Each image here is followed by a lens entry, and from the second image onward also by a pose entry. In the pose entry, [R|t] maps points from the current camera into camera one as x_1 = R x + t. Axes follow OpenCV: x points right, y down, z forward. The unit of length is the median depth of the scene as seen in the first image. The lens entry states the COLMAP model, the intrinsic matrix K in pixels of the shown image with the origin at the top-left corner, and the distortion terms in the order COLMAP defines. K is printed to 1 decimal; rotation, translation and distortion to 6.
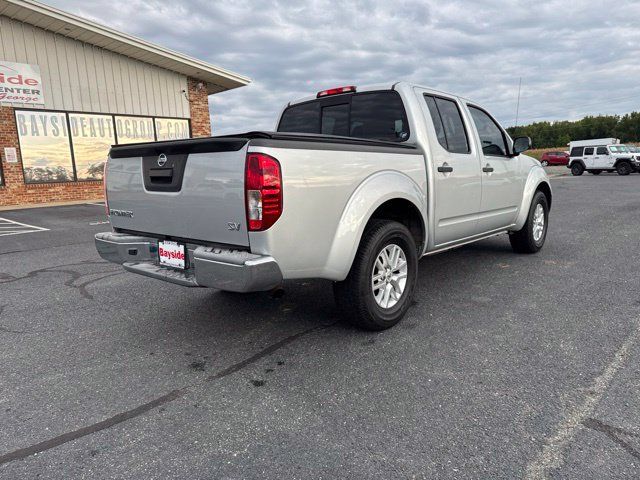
lens RADIAL K [[462.2, 0, 316.2], [0, 462.2, 244.4], [0, 0, 1]] dist [0.026610, -0.023346]
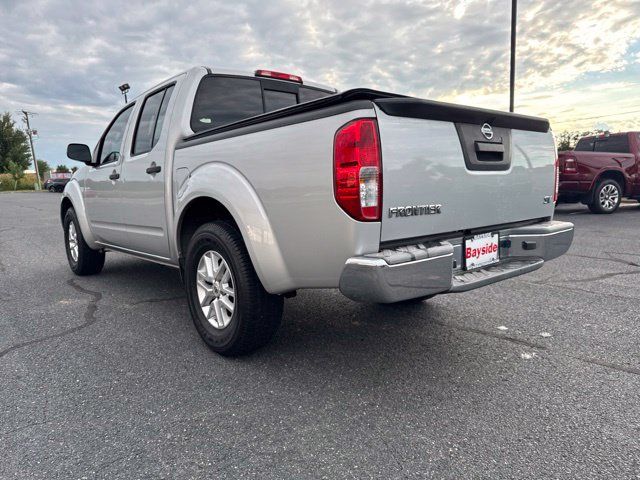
lens RADIAL K [[462.2, 0, 316.6], [0, 462.2, 238.1], [0, 0, 1]] dist [0.026610, -0.023346]
pose [[0.144864, -0.097235, 0.984662, -0.918988], [0.184451, 0.980369, 0.069674, -0.086981], [-0.972107, 0.171529, 0.159955, 0.927577]]
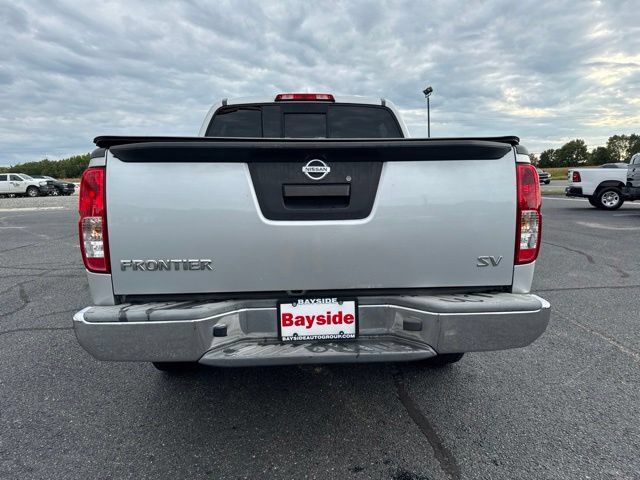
lens RADIAL K [[462.2, 0, 322.4], [0, 462.2, 242.2], [0, 0, 1]] dist [0.026610, -0.023346]
pose [[0.709589, -0.068752, 0.701254, -0.596599], [0.109657, 0.993877, -0.013520, -0.059040], [-0.696031, 0.086491, 0.712784, 0.439738]]
